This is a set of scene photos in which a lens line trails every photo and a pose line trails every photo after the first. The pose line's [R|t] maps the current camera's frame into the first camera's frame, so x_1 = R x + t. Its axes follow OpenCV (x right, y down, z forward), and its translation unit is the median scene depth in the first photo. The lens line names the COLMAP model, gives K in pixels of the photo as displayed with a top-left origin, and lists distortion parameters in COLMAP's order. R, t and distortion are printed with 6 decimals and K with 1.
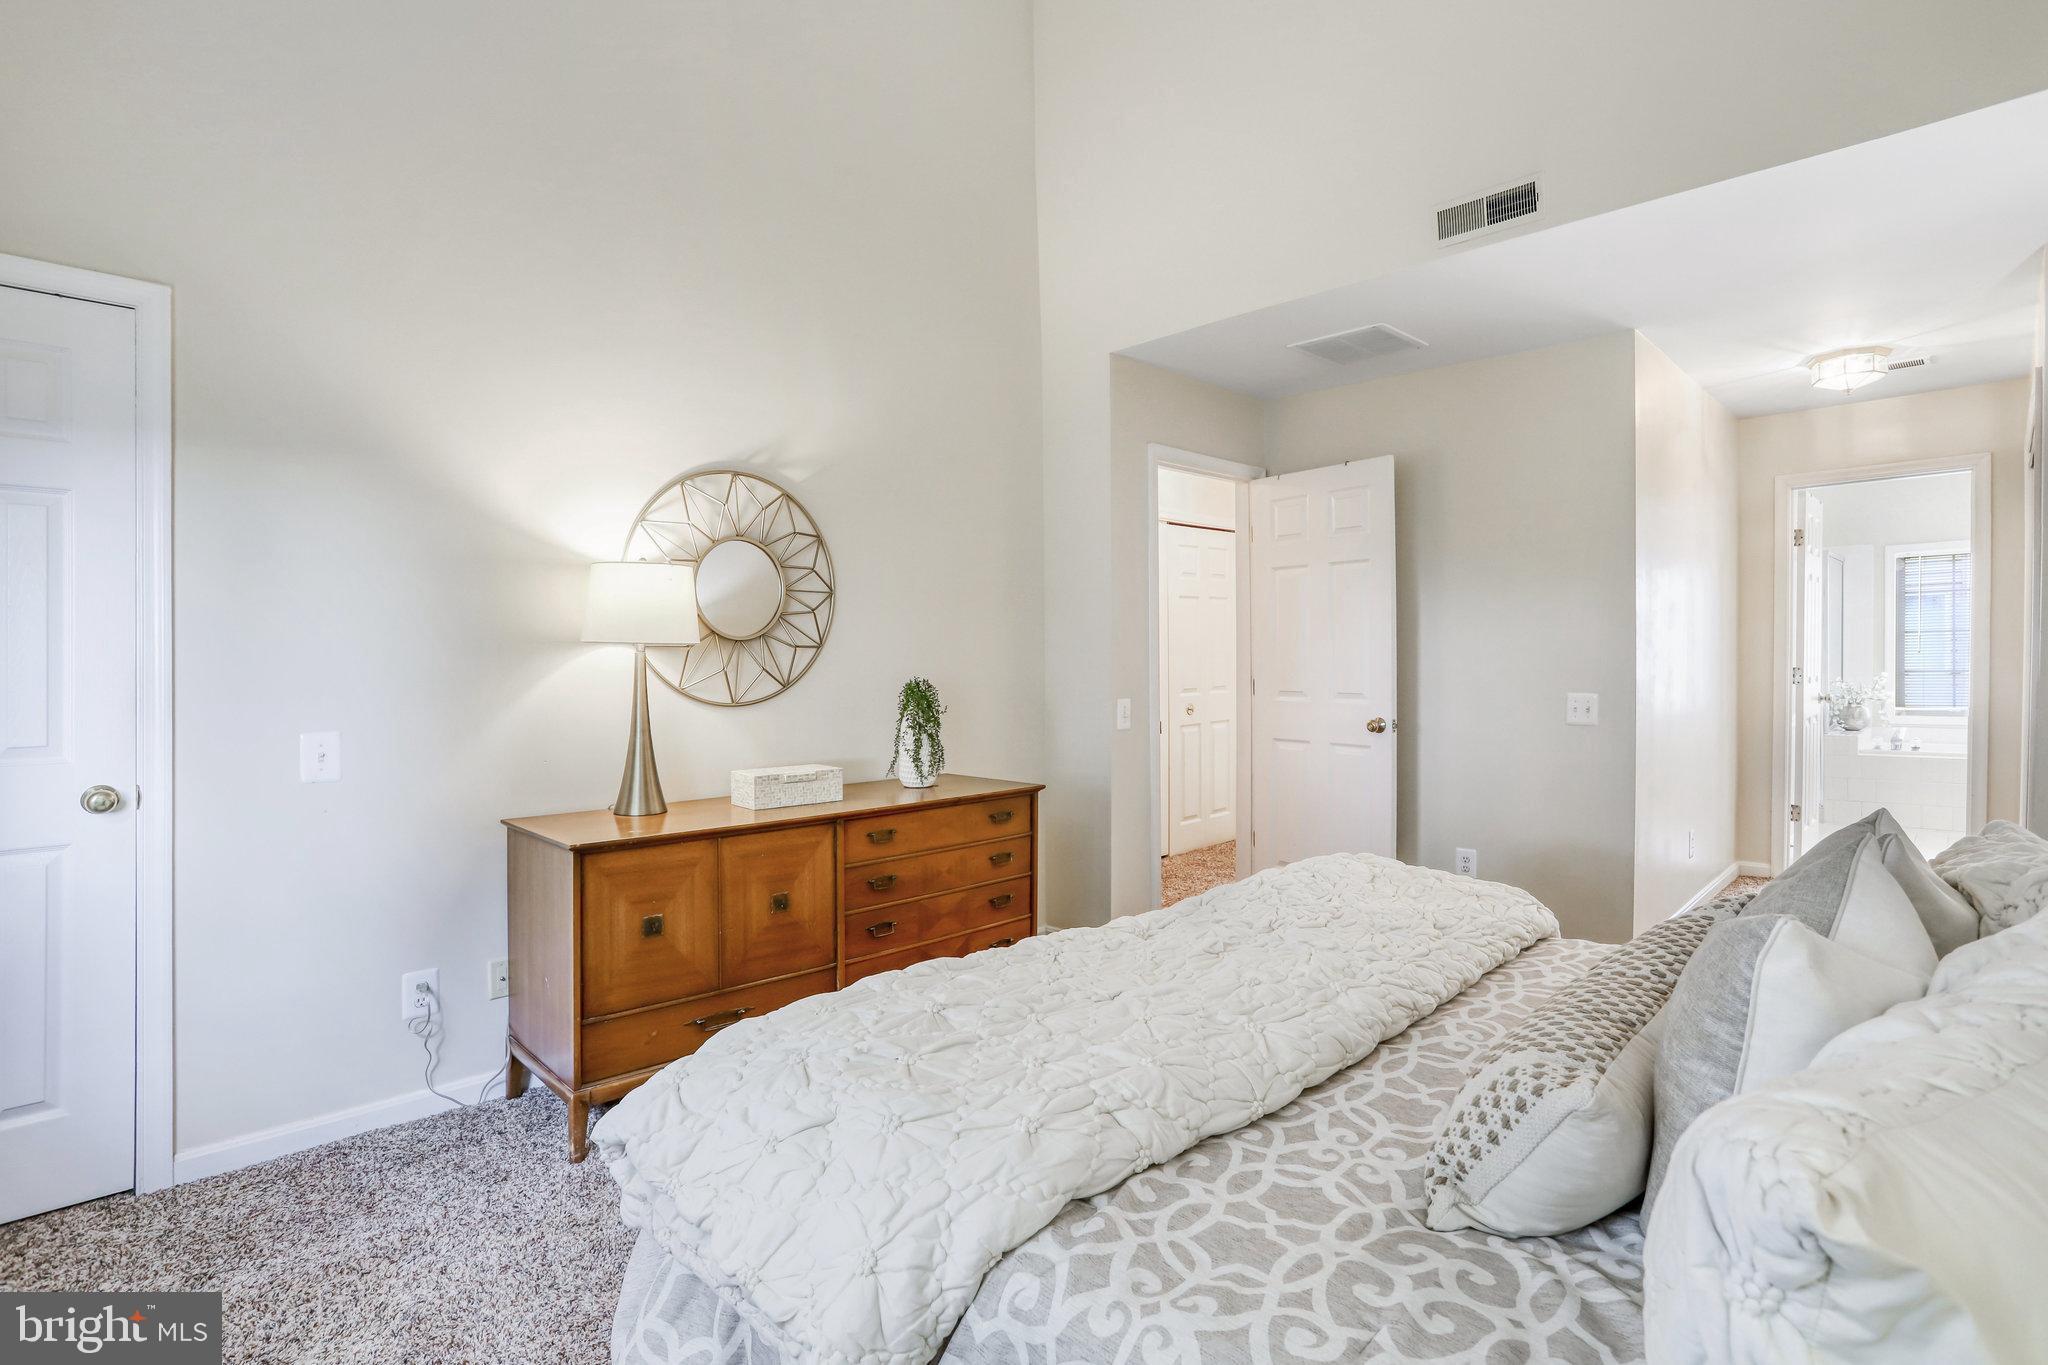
lens RADIAL K [[1018.7, 0, 1027.2], [0, 1018.7, 649.9], [0, 0, 1]] dist [-0.053684, 0.023817]
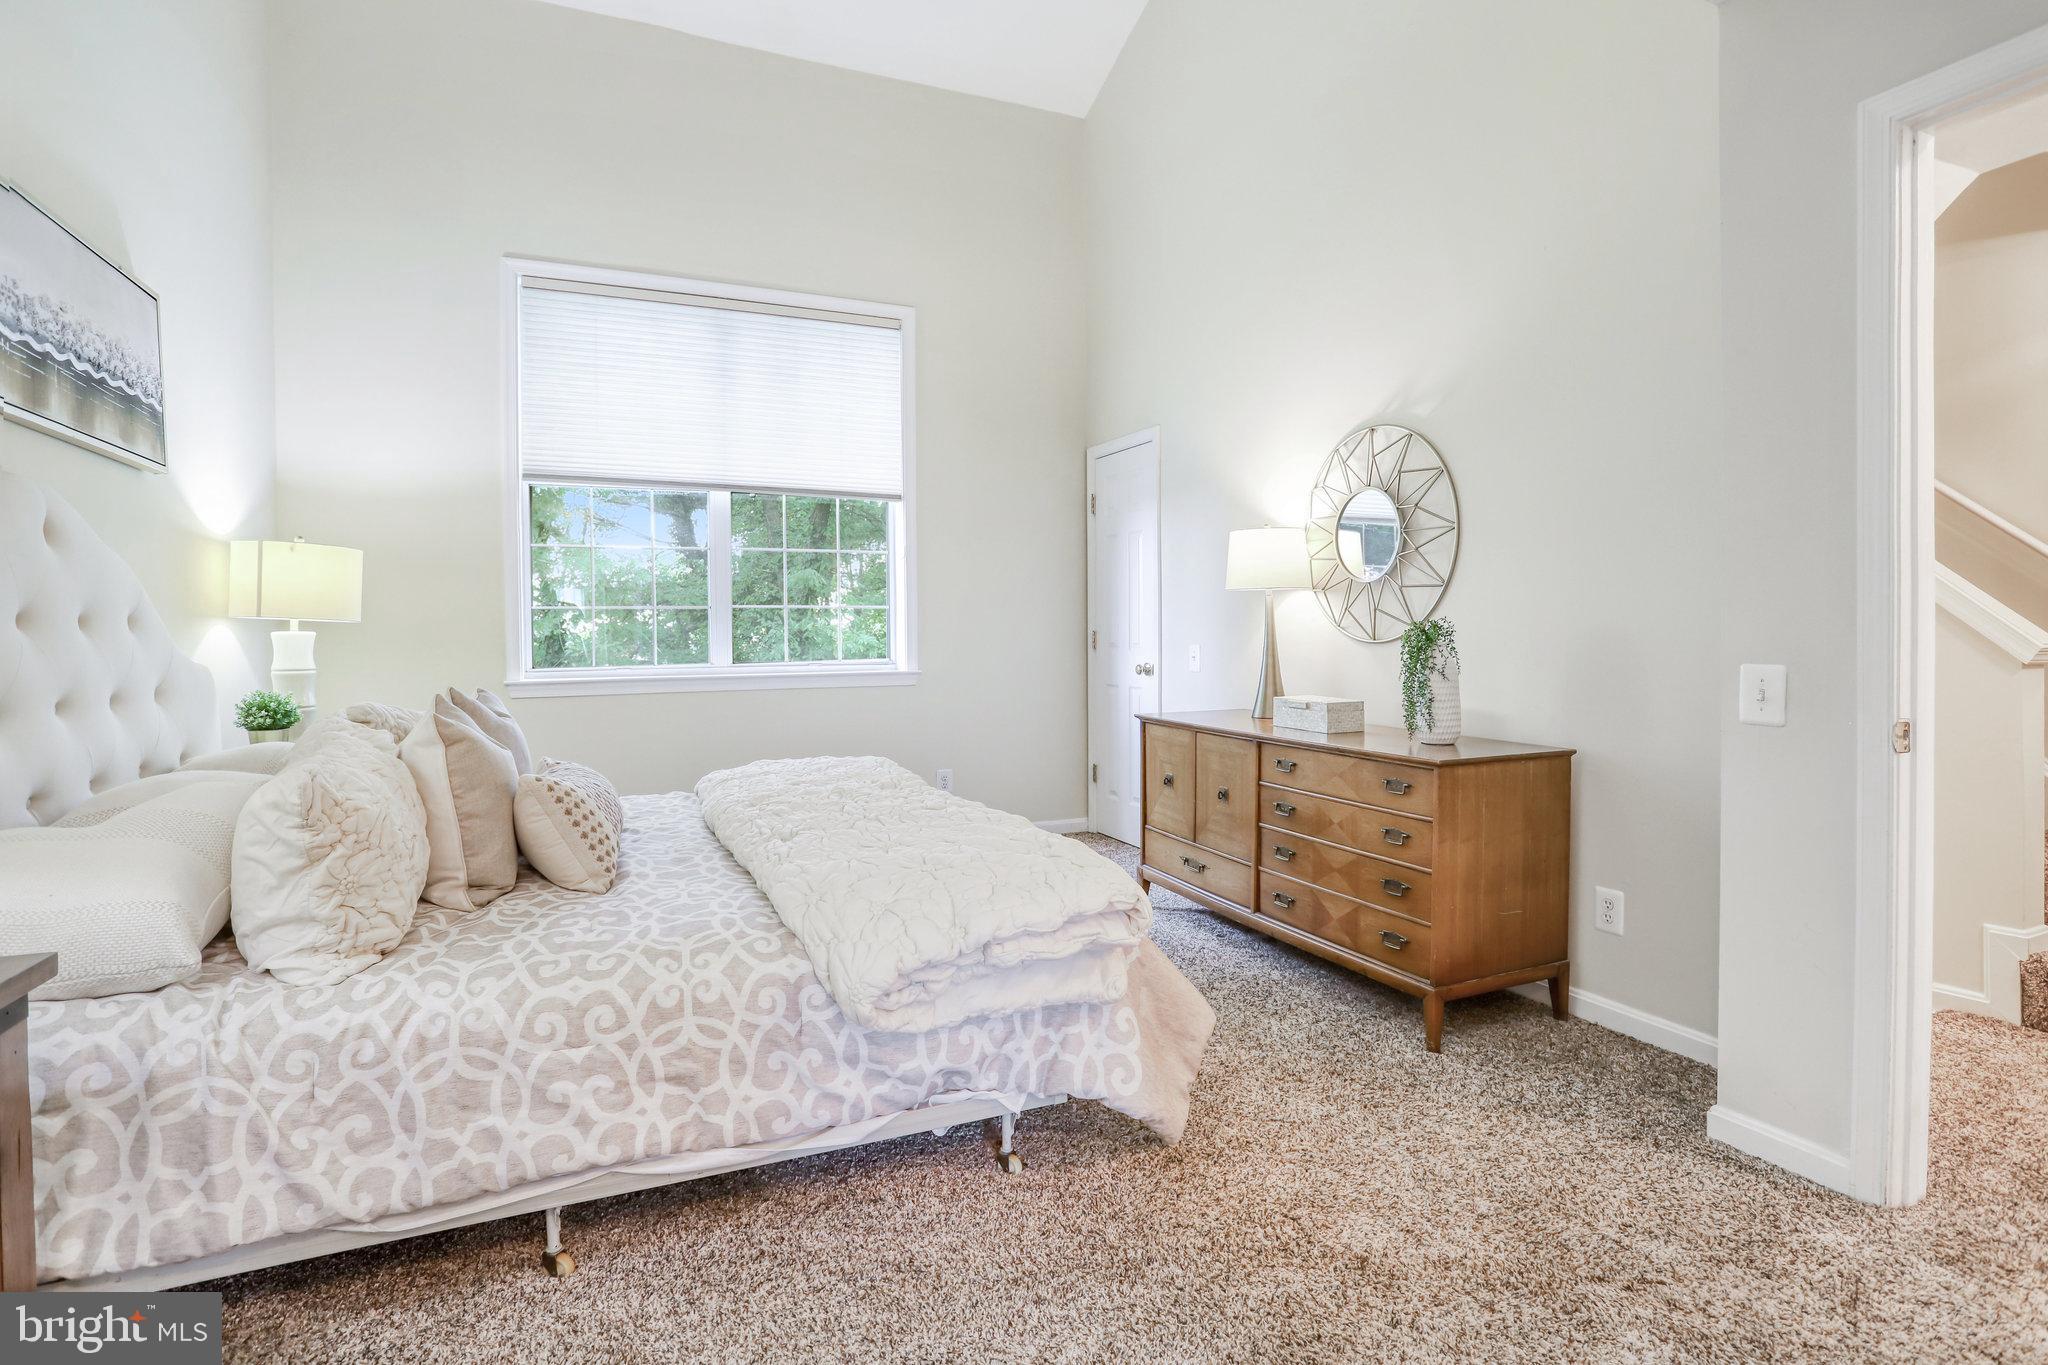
lens RADIAL K [[1018.7, 0, 1027.2], [0, 1018.7, 649.9], [0, 0, 1]] dist [-0.053684, 0.023817]
pose [[-0.328951, 0.030928, -0.943840, 0.851471], [0.010454, 0.999522, 0.029109, 0.026883], [0.944289, -0.000292, -0.329117, 0.995998]]
